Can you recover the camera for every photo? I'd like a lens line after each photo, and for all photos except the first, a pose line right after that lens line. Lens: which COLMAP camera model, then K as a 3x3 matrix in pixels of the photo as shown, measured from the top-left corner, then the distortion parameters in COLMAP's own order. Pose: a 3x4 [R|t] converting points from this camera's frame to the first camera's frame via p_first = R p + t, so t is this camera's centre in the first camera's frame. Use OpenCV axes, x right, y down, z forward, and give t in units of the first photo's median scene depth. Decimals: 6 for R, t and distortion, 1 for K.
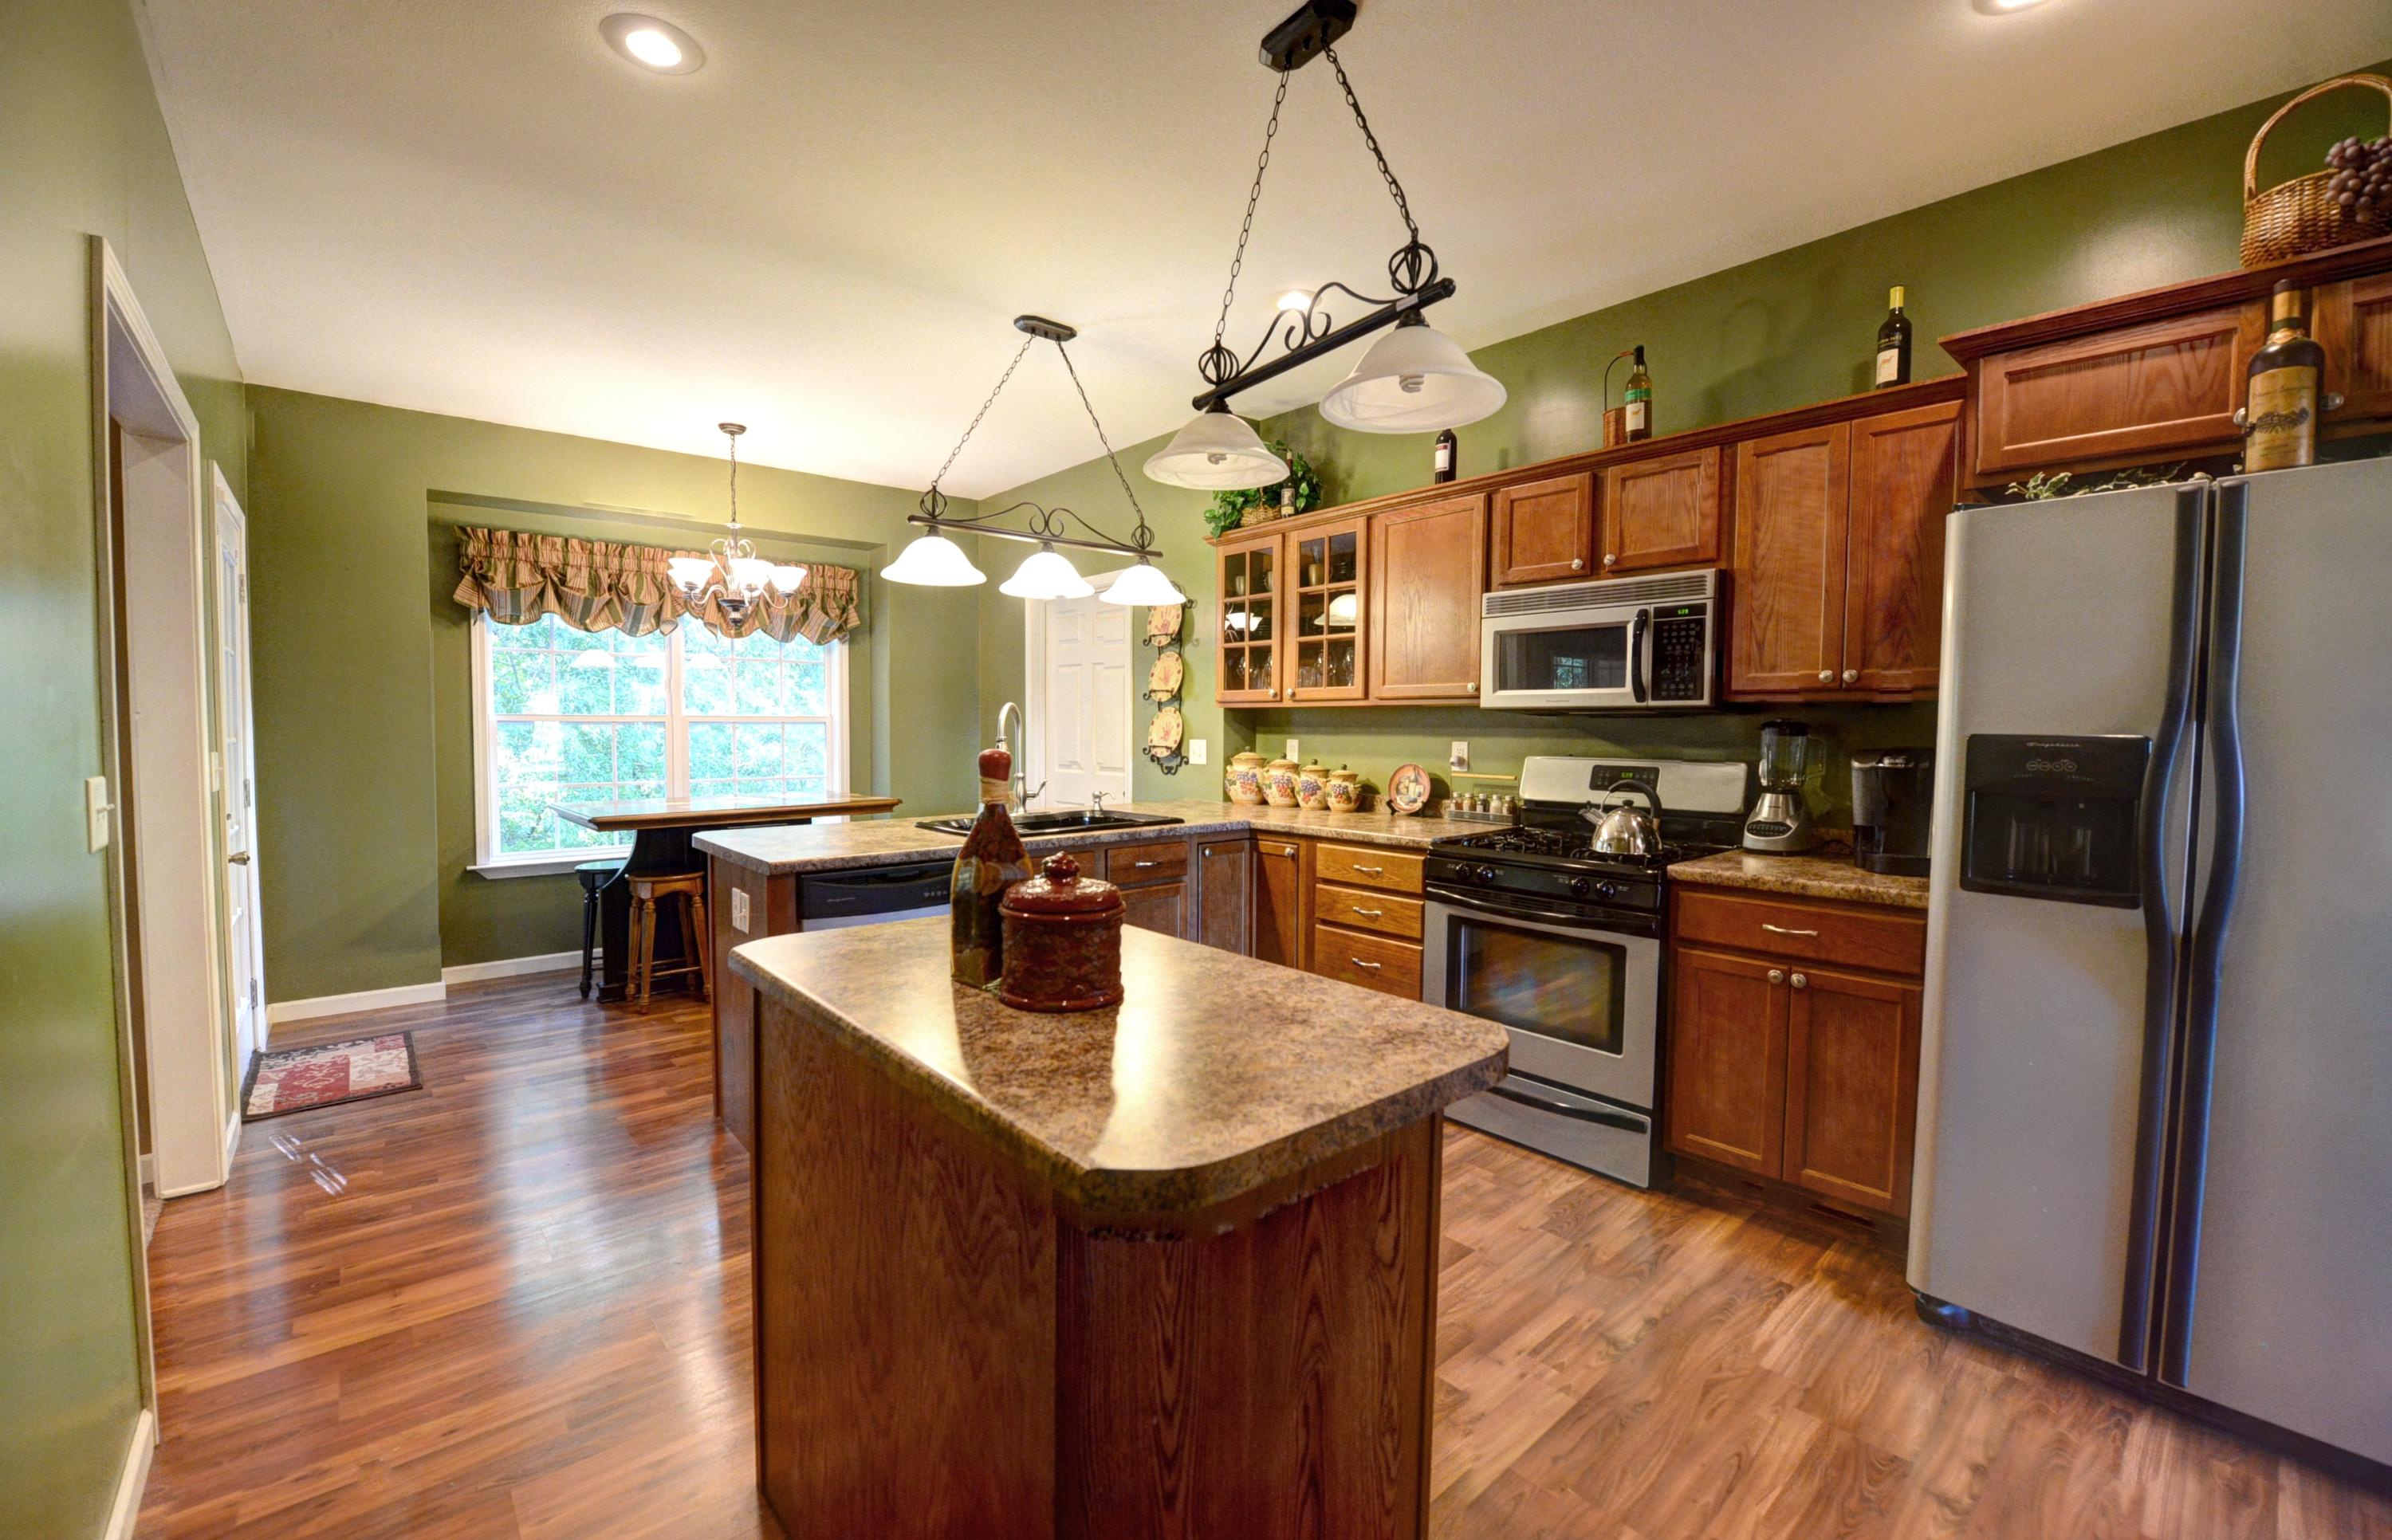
lens RADIAL K [[945.2, 0, 1201.0], [0, 945.2, 769.0], [0, 0, 1]] dist [-0.019220, -0.000037]
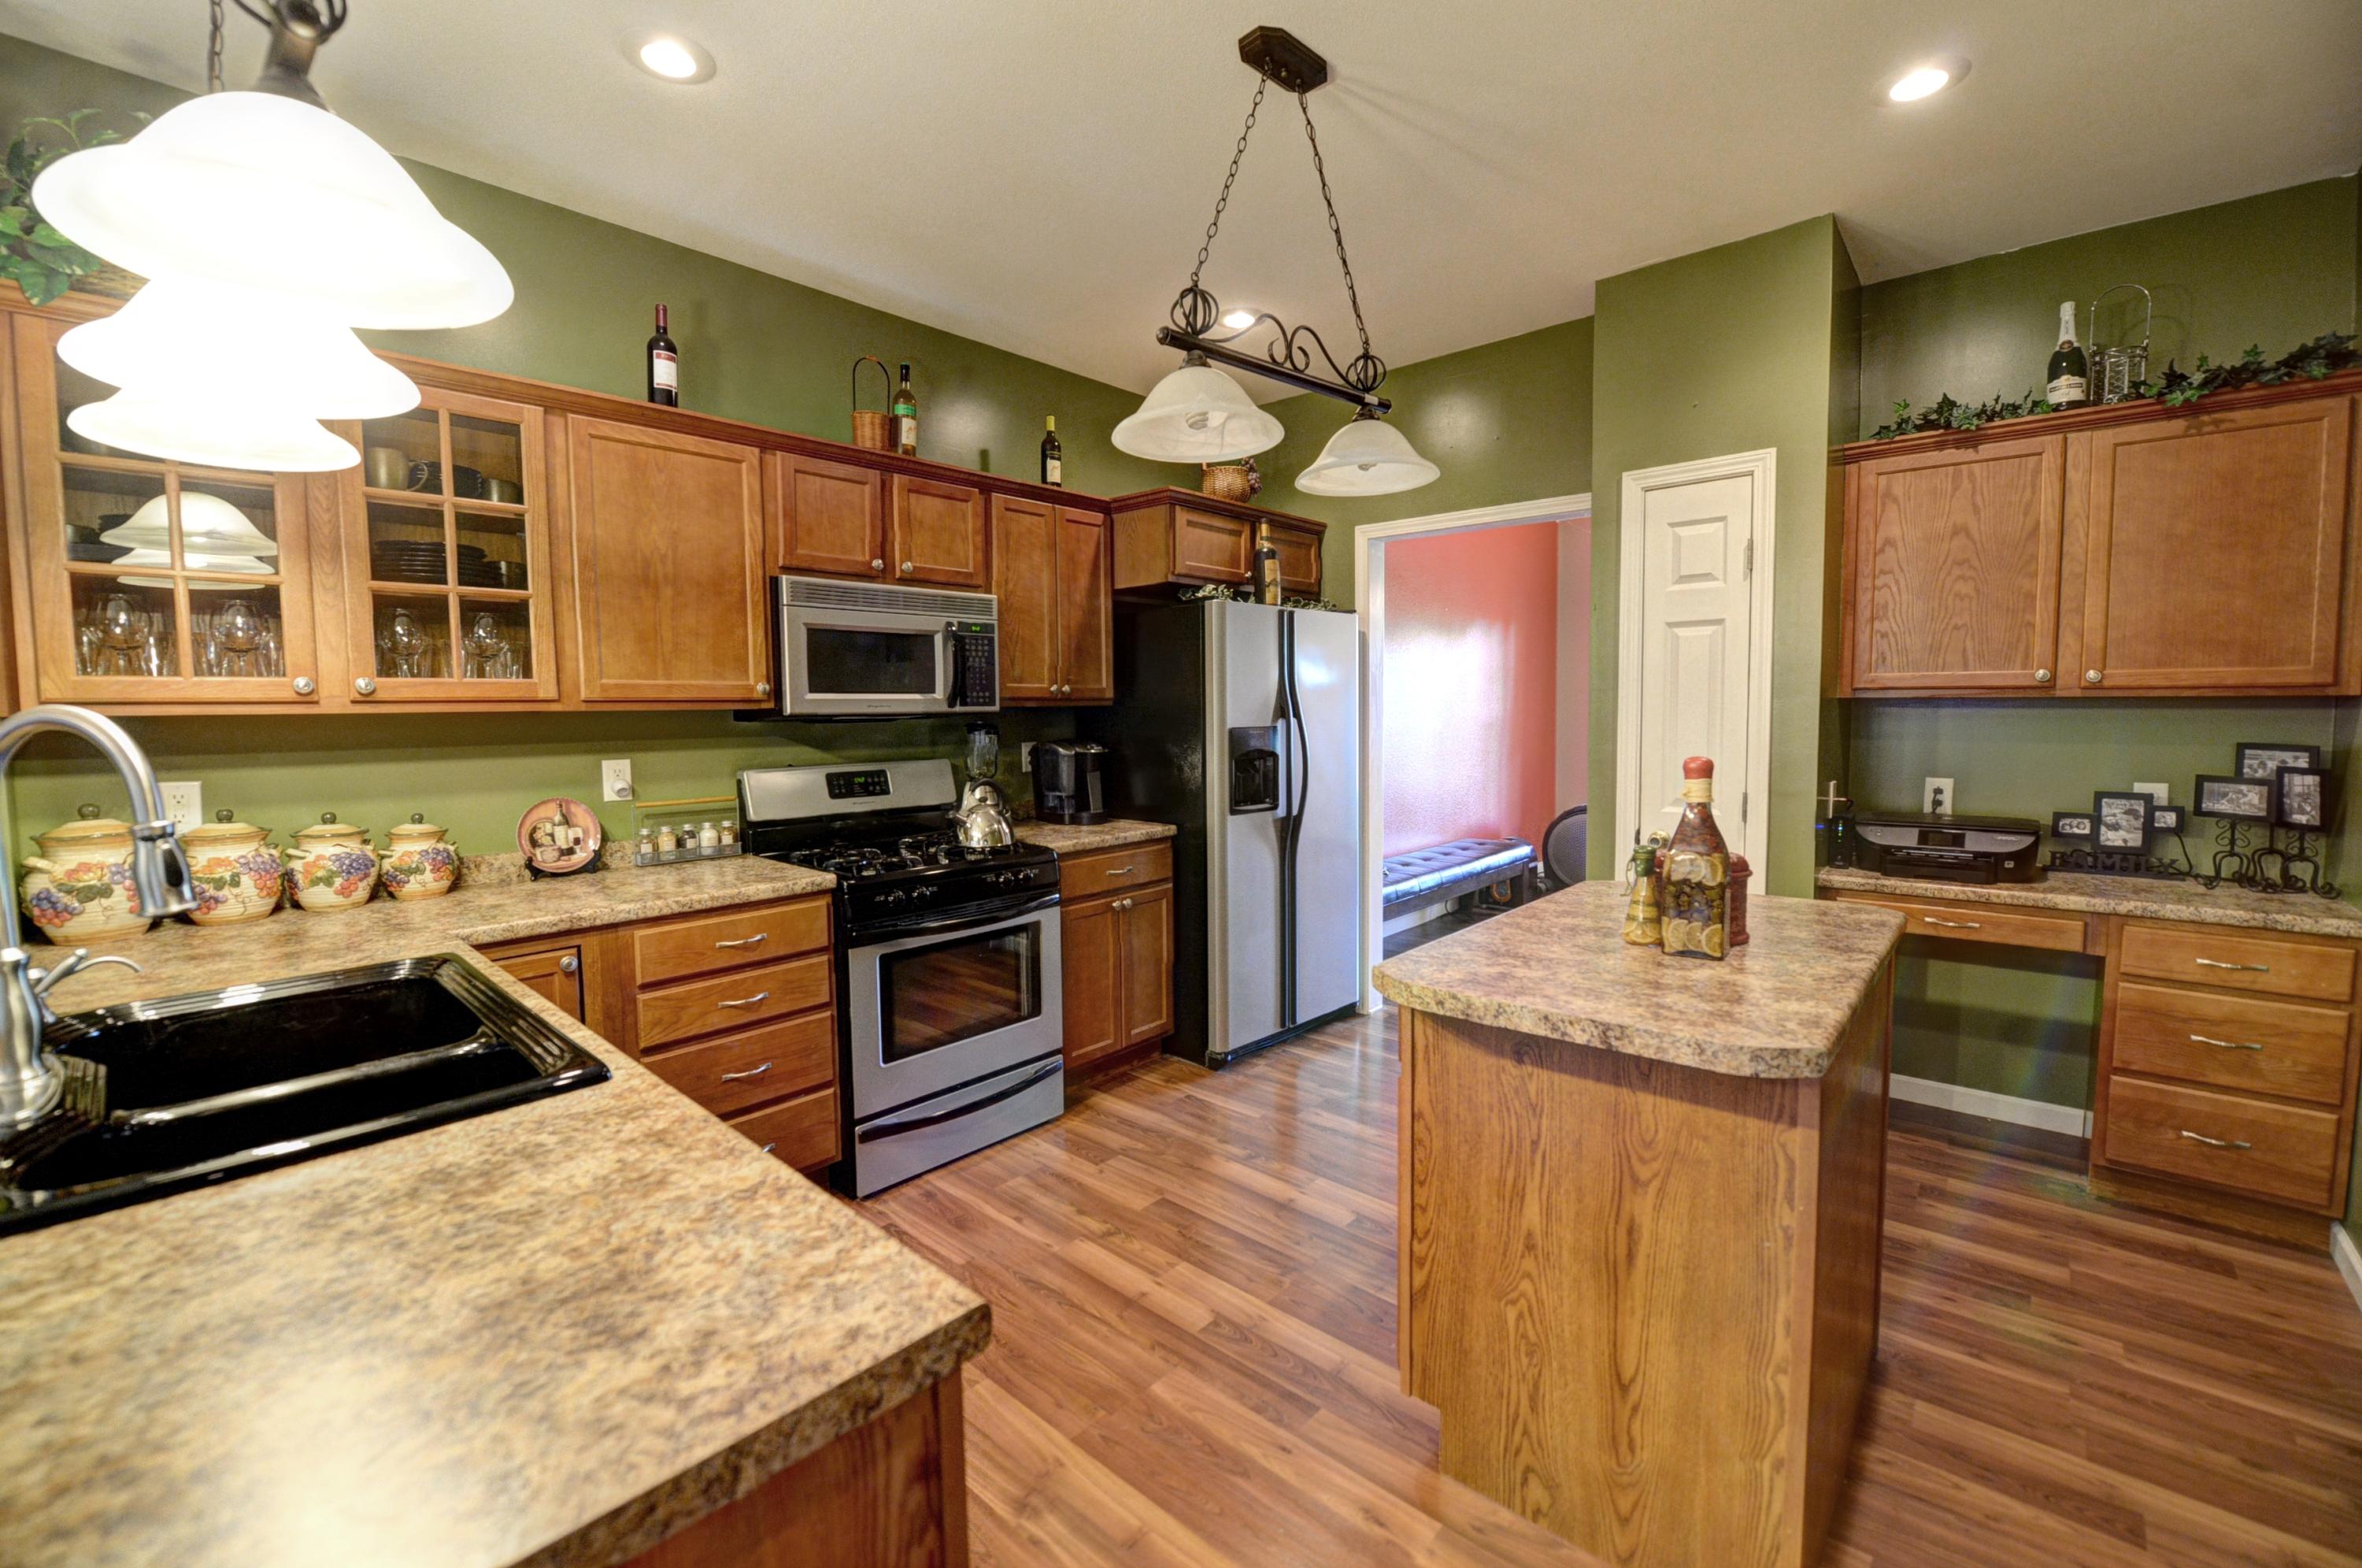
lens RADIAL K [[954.7, 0, 1160.4], [0, 954.7, 772.0], [0, 0, 1]] dist [-0.017358, -0.002368]
pose [[-0.088549, -0.067330, 0.993794, -0.534544], [0.062860, 0.995346, 0.073037, -0.051223], [-0.994086, 0.068938, -0.083905, 0.705462]]
